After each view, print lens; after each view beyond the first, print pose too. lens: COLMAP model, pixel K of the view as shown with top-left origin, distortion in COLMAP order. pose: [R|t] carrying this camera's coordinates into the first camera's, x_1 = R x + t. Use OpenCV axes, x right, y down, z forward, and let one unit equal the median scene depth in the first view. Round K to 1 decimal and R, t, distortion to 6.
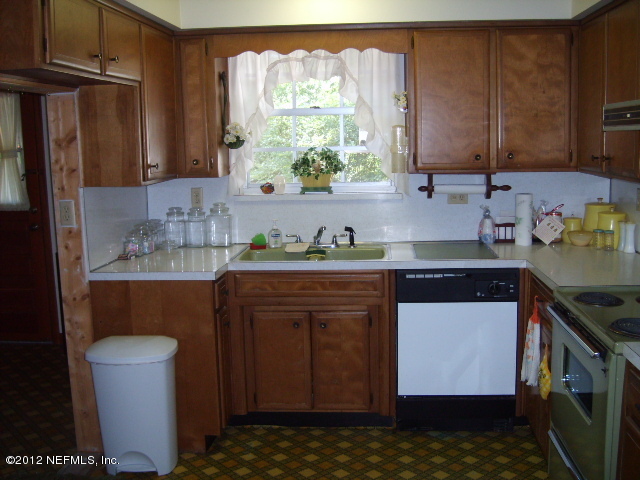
lens RADIAL K [[695.4, 0, 320.0], [0, 695.4, 237.0], [0, 0, 1]] dist [-0.100033, 0.000000]
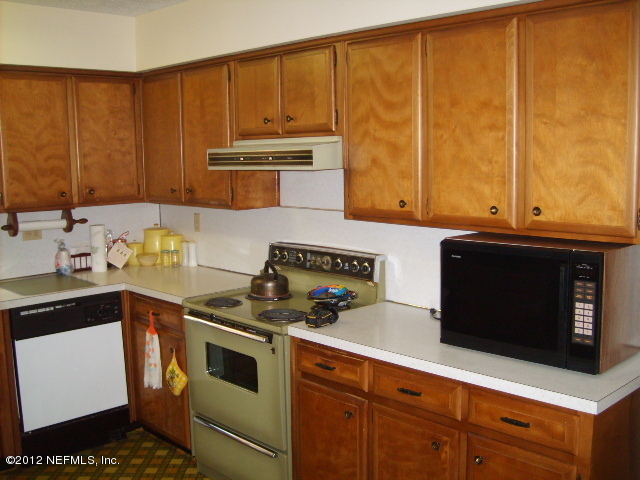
lens RADIAL K [[695.4, 0, 320.7], [0, 695.4, 243.1], [0, 0, 1]] dist [-0.100033, 0.000000]
pose [[0.665335, -0.087203, 0.741435, -0.297460], [0.108956, 0.993863, 0.019118, -0.016831], [-0.738552, 0.068064, 0.670752, -0.001579]]
